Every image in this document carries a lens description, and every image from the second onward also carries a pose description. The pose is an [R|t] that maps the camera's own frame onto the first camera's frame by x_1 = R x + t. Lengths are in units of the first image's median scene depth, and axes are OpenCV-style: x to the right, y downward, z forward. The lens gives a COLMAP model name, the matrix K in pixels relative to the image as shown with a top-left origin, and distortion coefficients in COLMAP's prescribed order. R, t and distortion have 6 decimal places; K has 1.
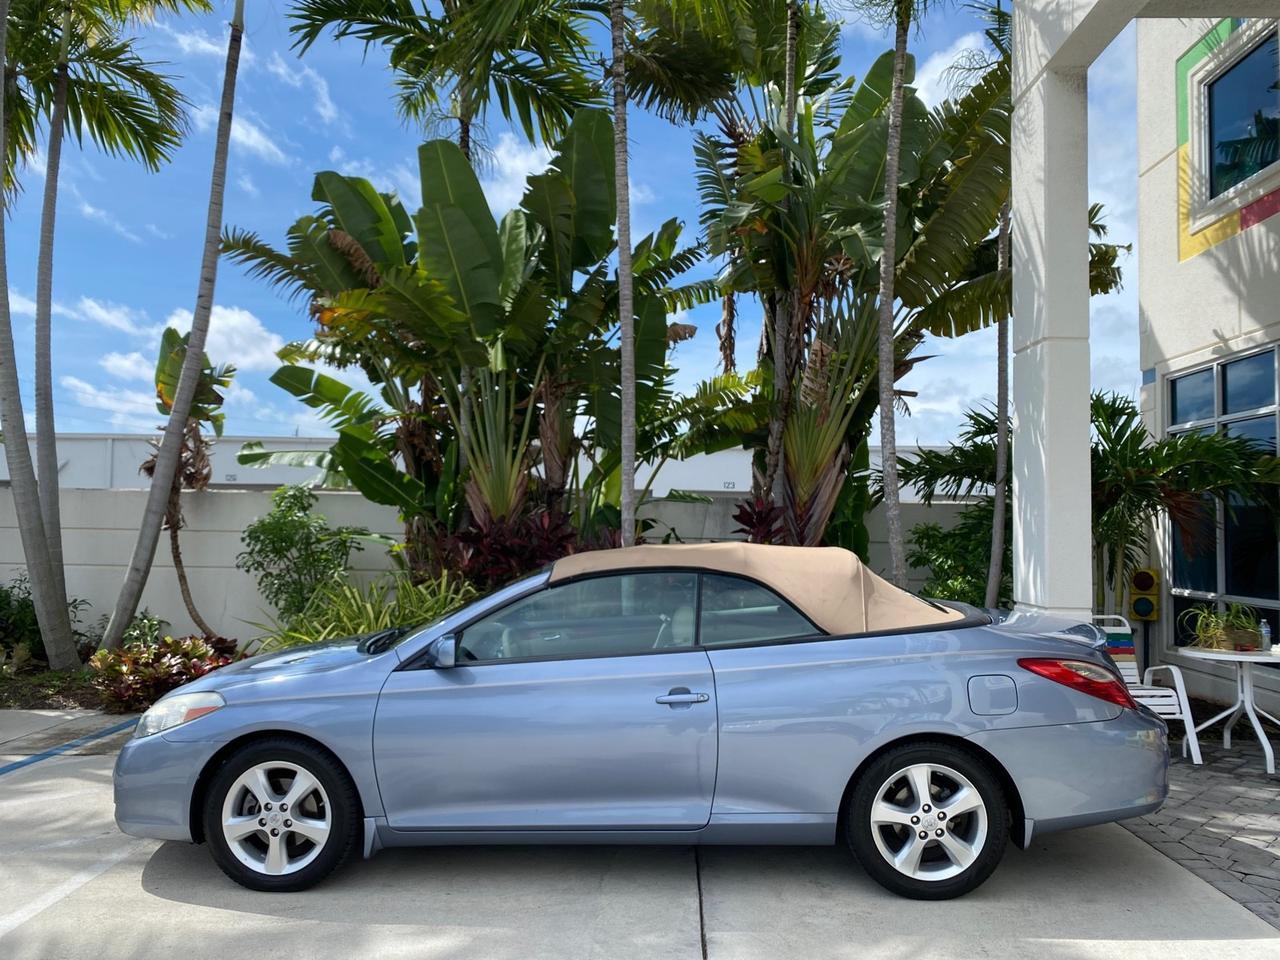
lens RADIAL K [[989.9, 0, 638.5], [0, 989.9, 477.1], [0, 0, 1]] dist [0.009966, -0.016568]
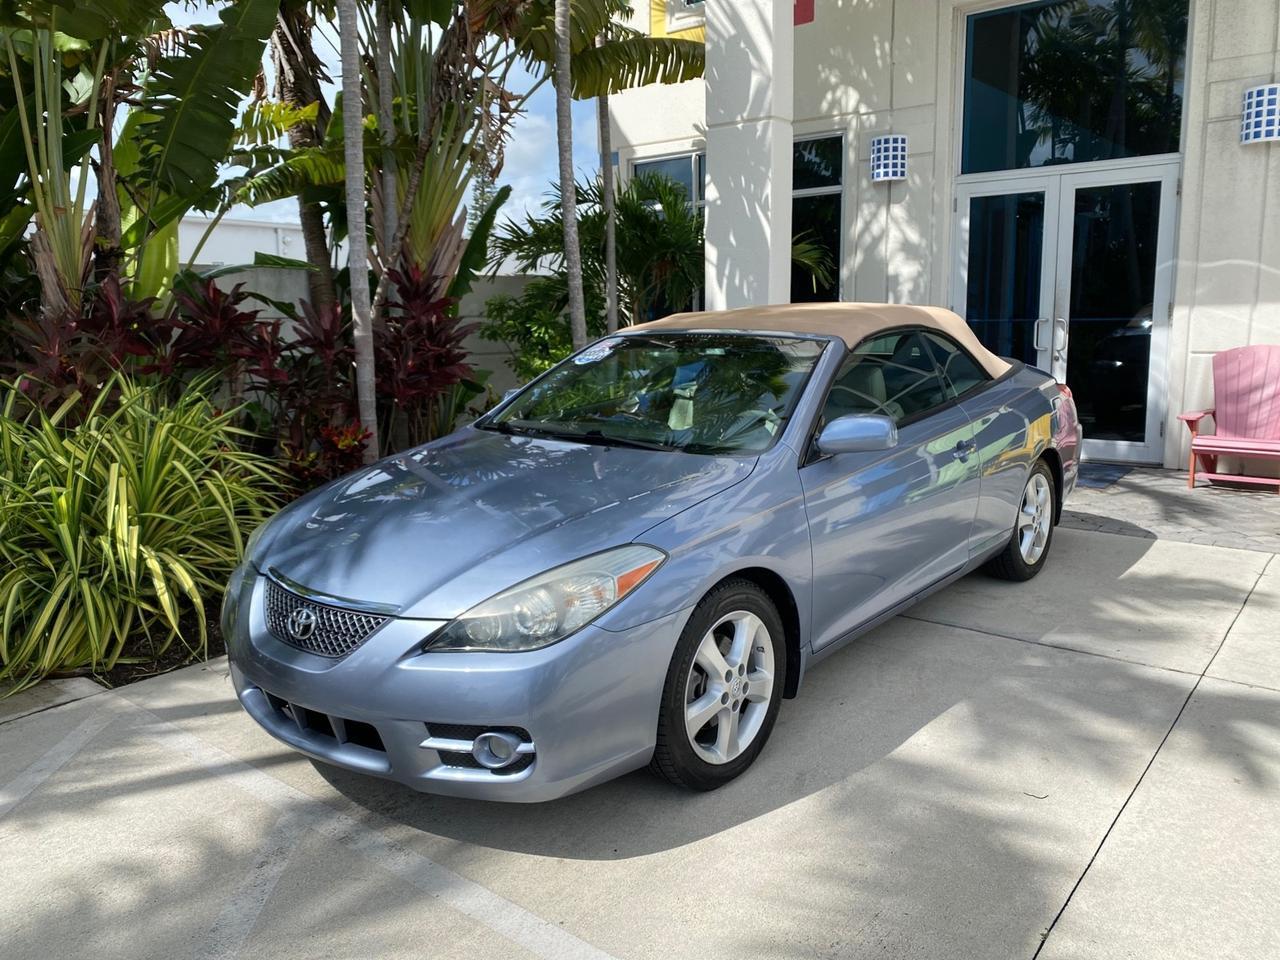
lens RADIAL K [[989.9, 0, 636.5], [0, 989.9, 483.3], [0, 0, 1]] dist [0.009966, -0.016568]
pose [[0.605859, -0.159590, 0.779401, -0.443361], [-0.014845, 0.977235, 0.211638, 0.020880], [-0.795434, -0.139793, 0.589697, 0.302102]]
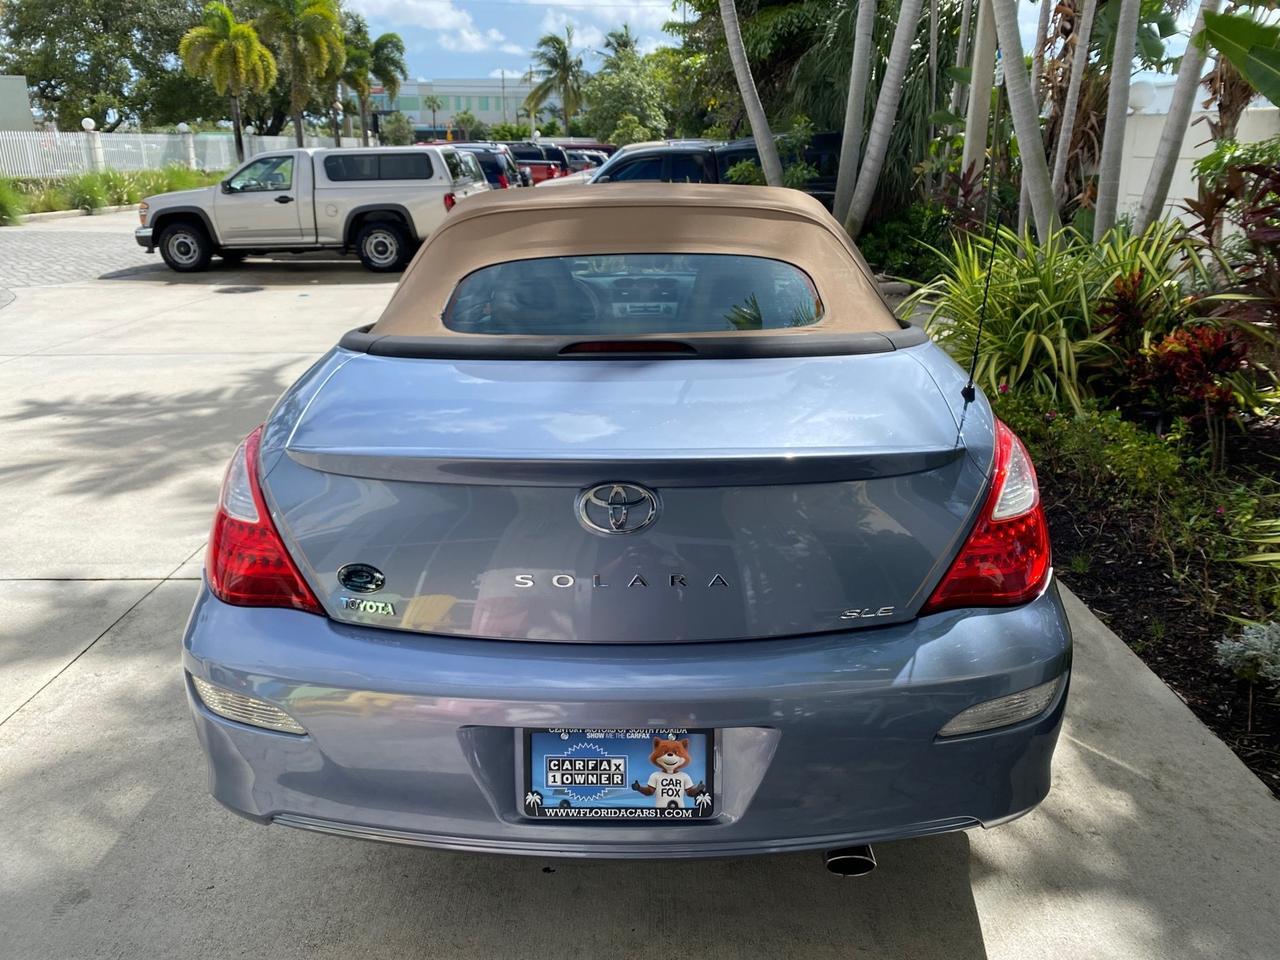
lens RADIAL K [[989.9, 0, 637.6], [0, 989.9, 463.9], [0, 0, 1]] dist [0.009966, -0.016568]
pose [[0.035461, 0.289972, -0.956378, 0.416736], [0.054268, 0.955009, 0.291569, 0.030656], [0.997897, -0.062240, 0.018130, 0.546553]]
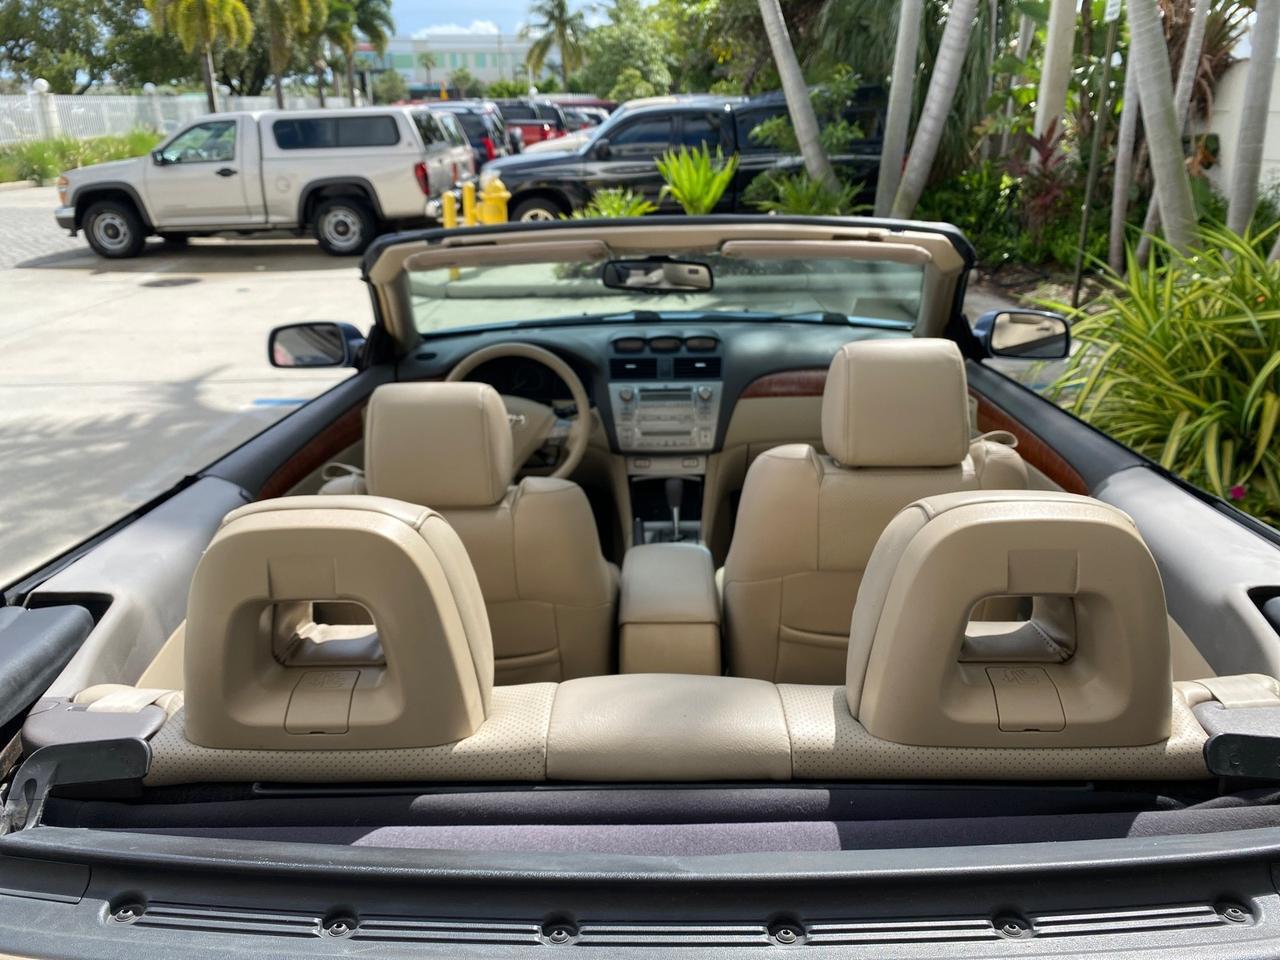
lens RADIAL K [[989.9, 0, 633.9], [0, 989.9, 467.1], [0, 0, 1]] dist [0.009966, -0.016568]
pose [[0.030530, 0.329459, -0.943676, 0.190514], [0.064501, 0.941499, 0.330785, 0.026237], [0.997451, -0.070967, 0.007494, 0.551389]]
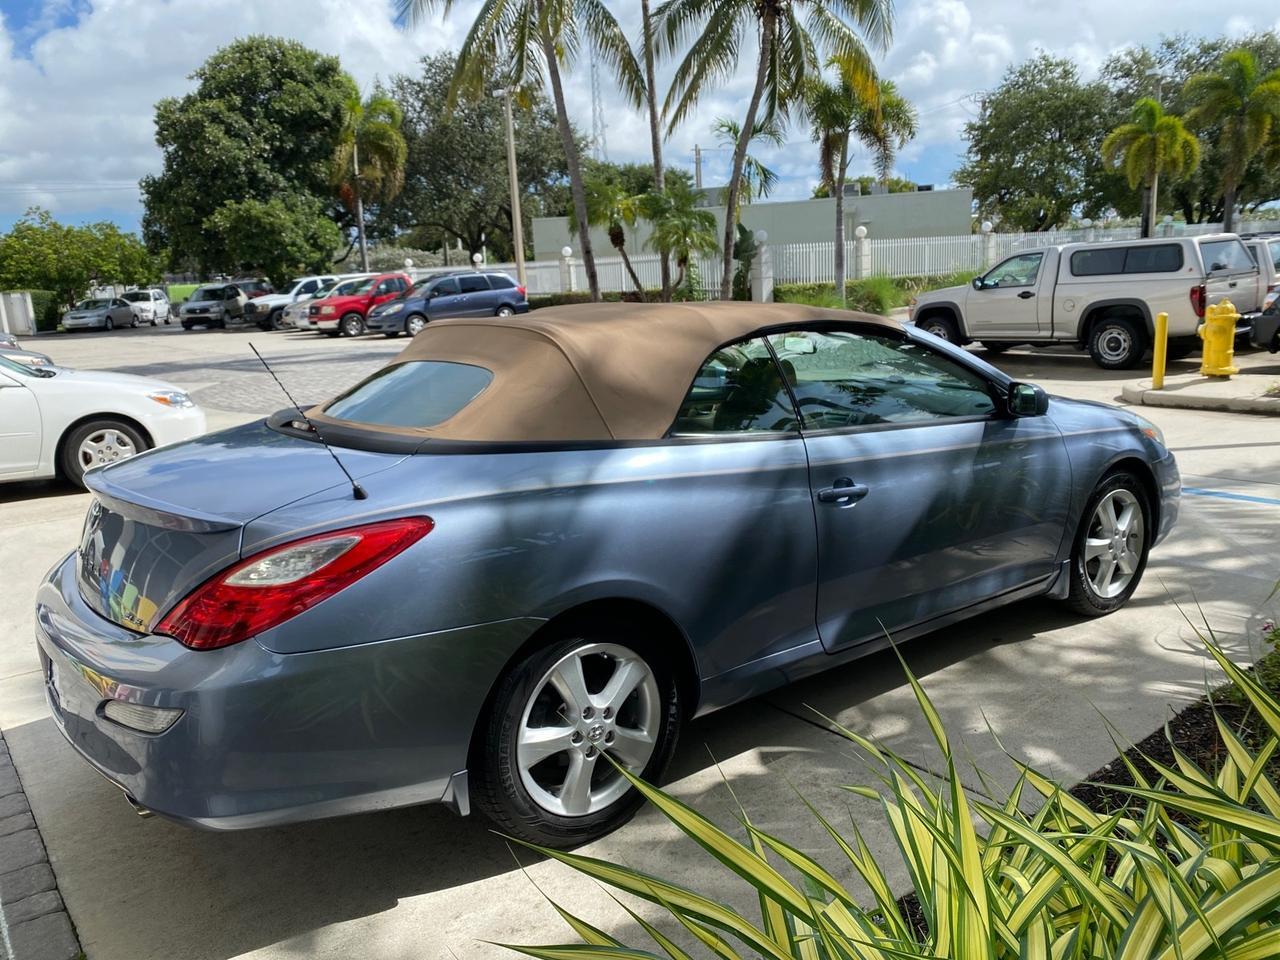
lens RADIAL K [[989.9, 0, 632.3], [0, 989.9, 448.8], [0, 0, 1]] dist [0.009966, -0.016568]
pose [[-0.773941, 0.142127, -0.617103, 0.300076], [0.077476, 0.988419, 0.130478, 0.044783], [0.628501, 0.053171, -0.775989, 0.886008]]
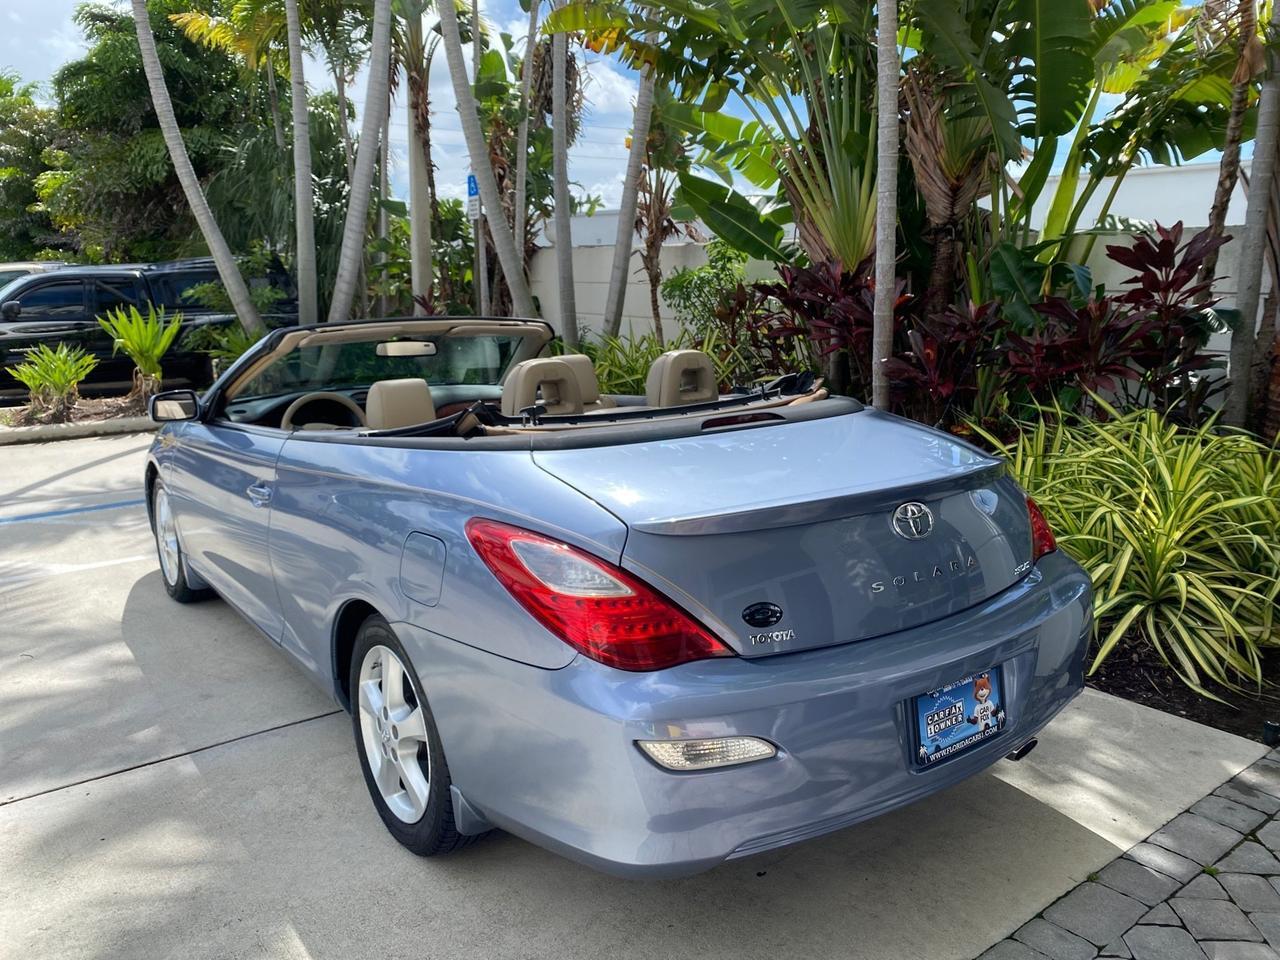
lens RADIAL K [[989.9, 0, 633.5], [0, 989.9, 471.5], [0, 0, 1]] dist [0.009966, -0.016568]
pose [[0.636866, 0.138230, -0.758482, 0.384855], [0.045059, 0.975441, 0.215604, 0.023226], [0.769657, -0.171487, 0.614996, 0.339149]]
